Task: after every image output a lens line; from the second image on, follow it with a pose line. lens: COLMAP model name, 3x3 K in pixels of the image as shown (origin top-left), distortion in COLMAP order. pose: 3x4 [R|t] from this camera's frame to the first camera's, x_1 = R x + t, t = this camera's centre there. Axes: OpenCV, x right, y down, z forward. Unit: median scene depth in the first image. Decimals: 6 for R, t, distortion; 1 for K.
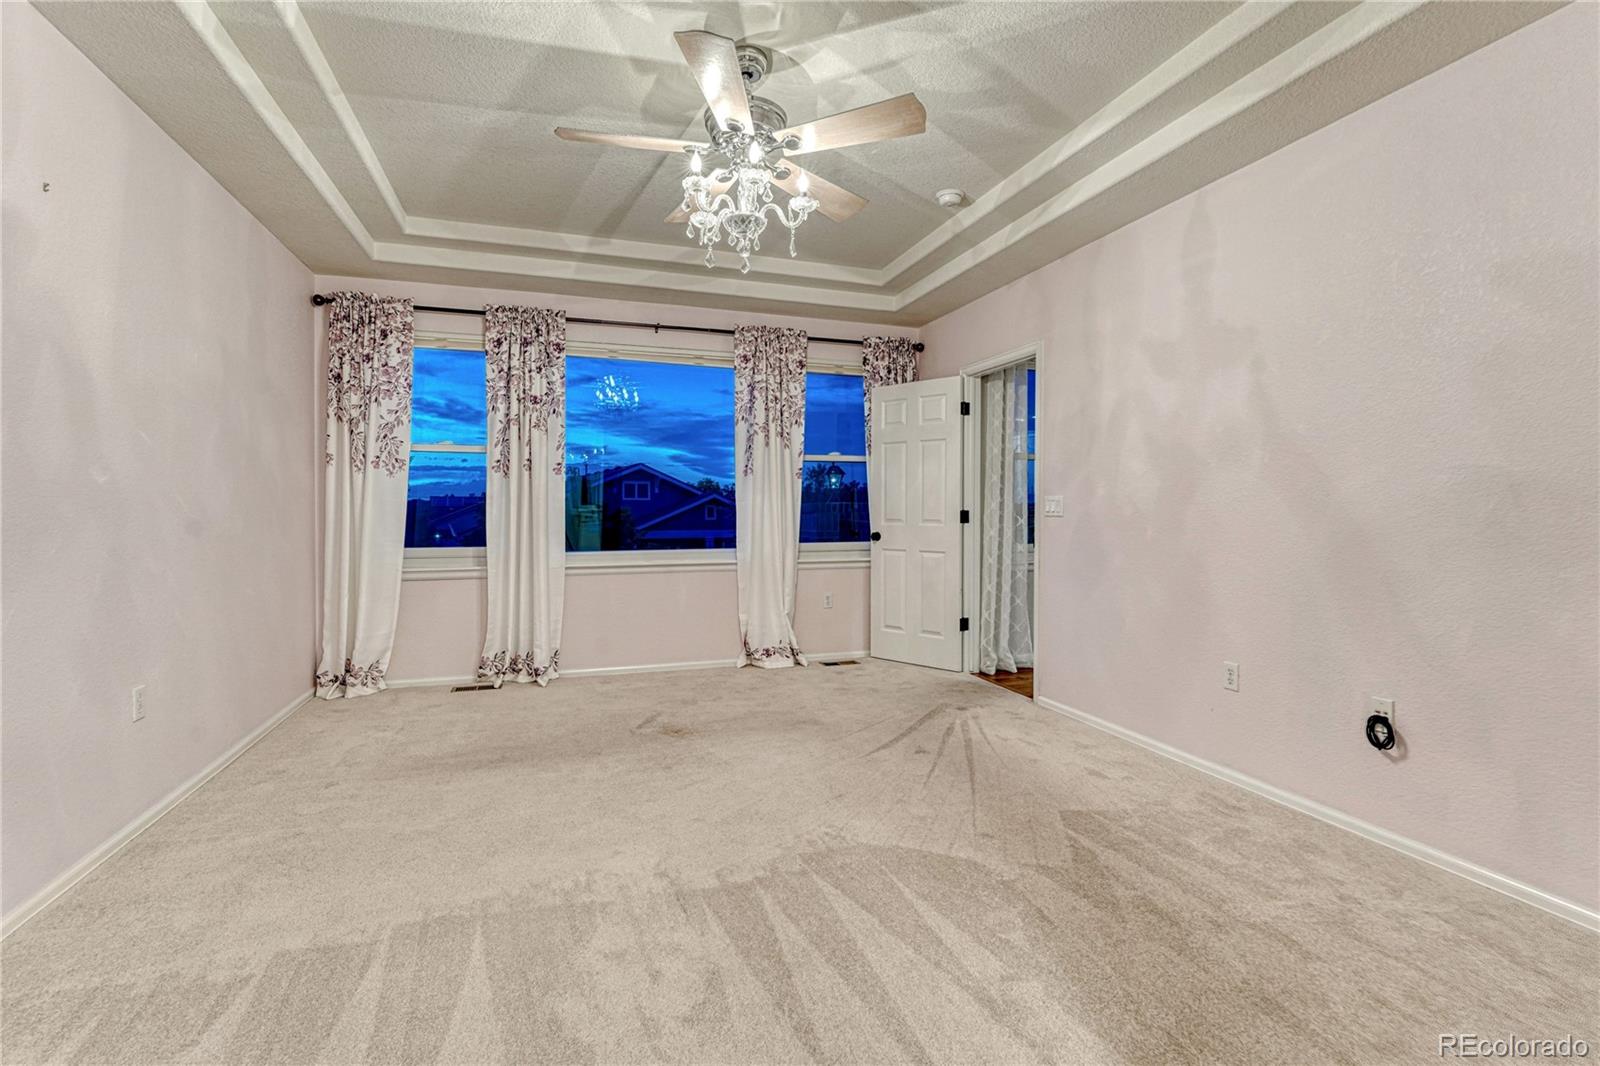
lens RADIAL K [[723.3, 0, 784.8], [0, 723.3, 516.7], [0, 0, 1]] dist [-0.003884, 0.000941]
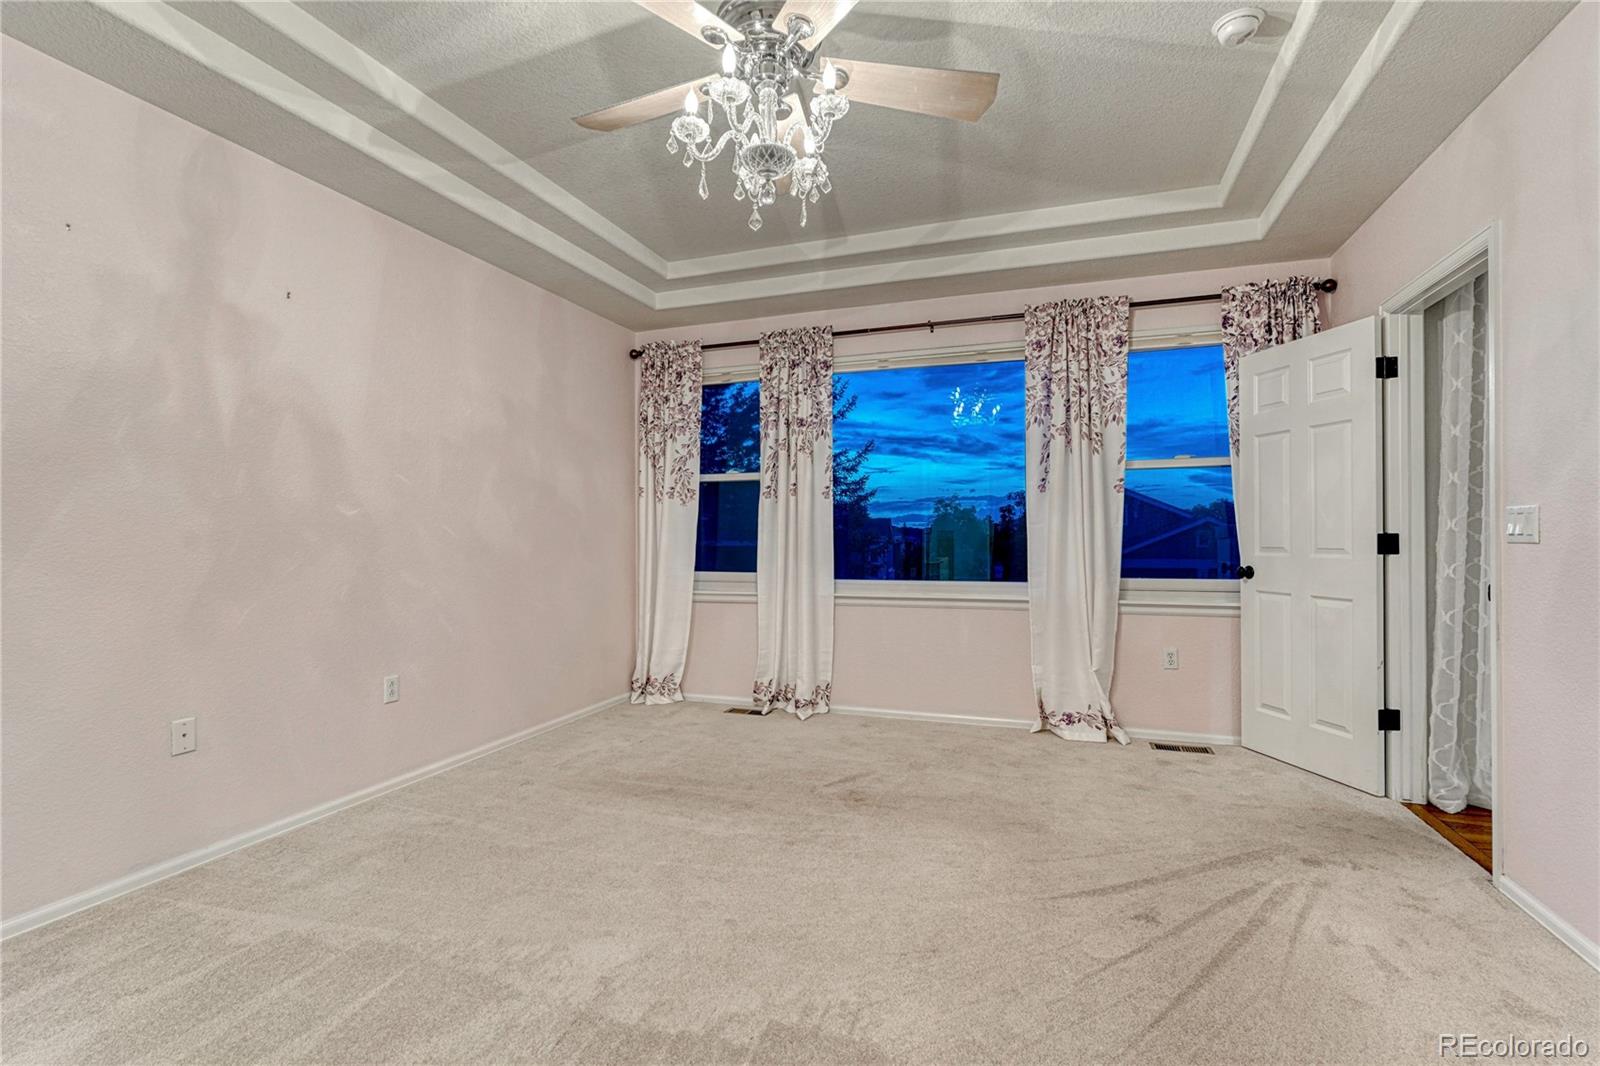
lens RADIAL K [[723.3, 0, 796.4], [0, 723.3, 533.2], [0, 0, 1]] dist [-0.003884, 0.000941]
pose [[0.795453, -0.006818, -0.605977, 0.249492], [-0.001910, 0.999904, -0.013757, 0.000529], [0.606012, 0.012100, 0.795363, 0.238276]]
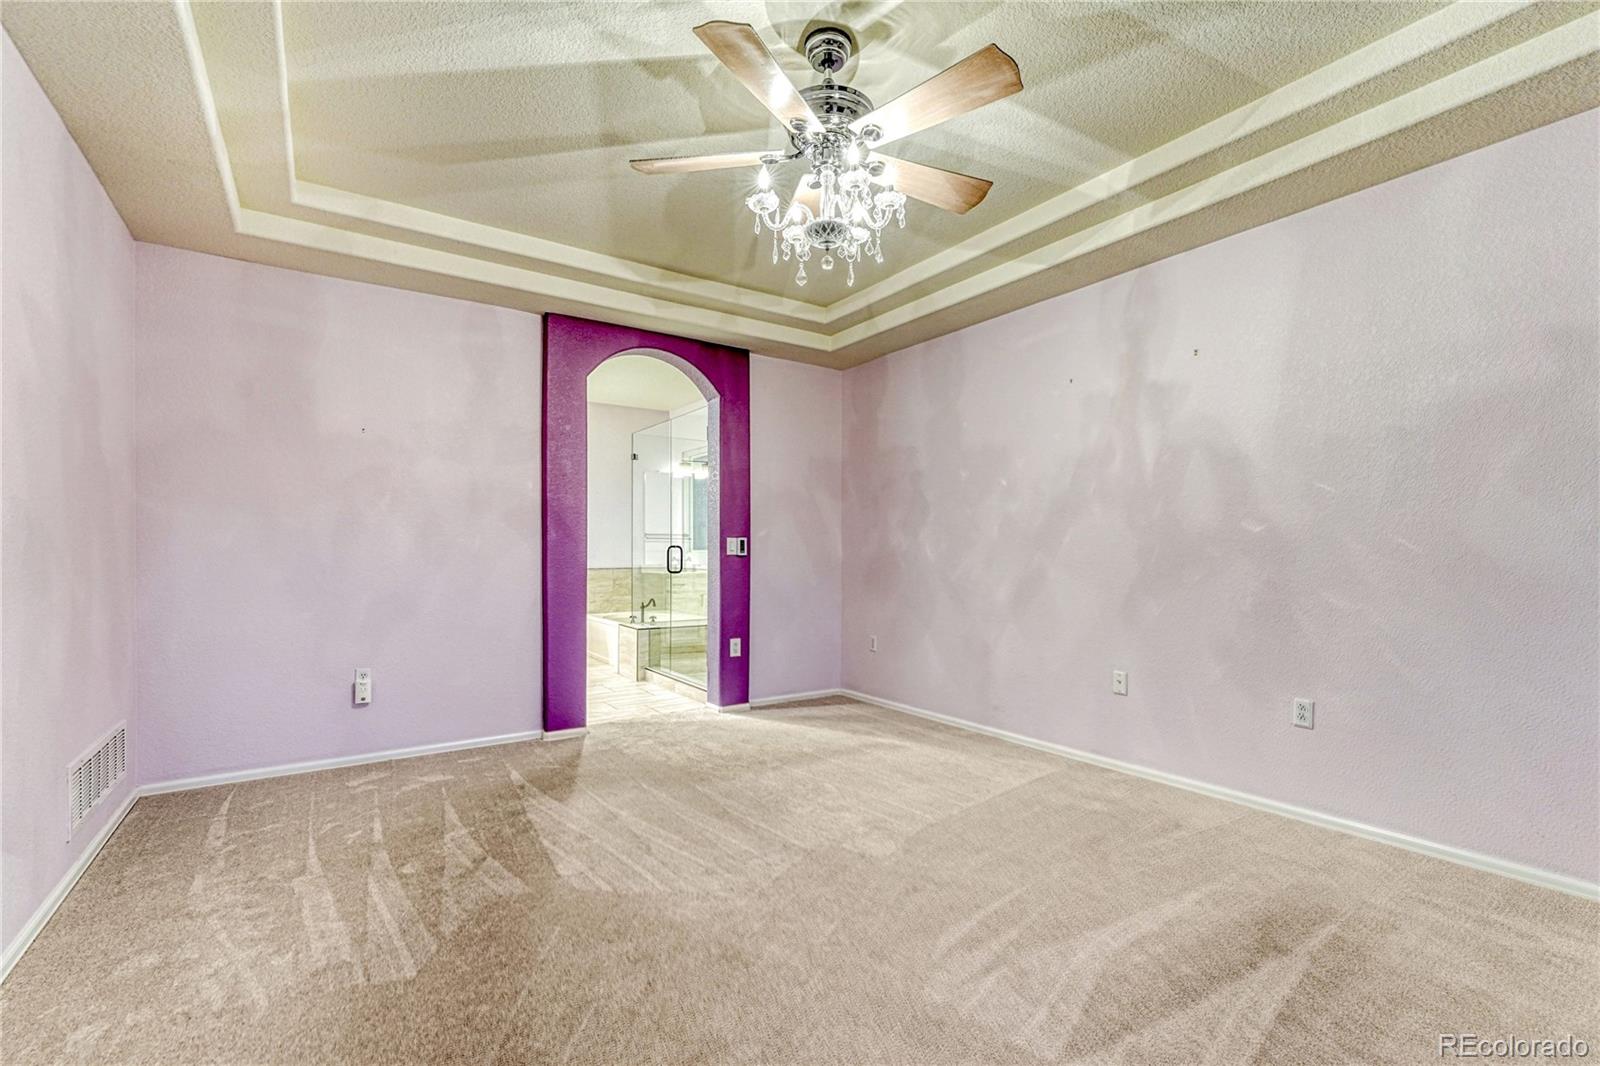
lens RADIAL K [[680.7, 0, 793.1], [0, 680.7, 550.3], [0, 0, 1]] dist [-0.007349, -0.000010]
pose [[-0.954073, -0.009000, -0.299439, 0.139302], [-0.010955, 0.999928, 0.004848, -0.003896], [0.299374, 0.007906, -0.954103, 1.030217]]
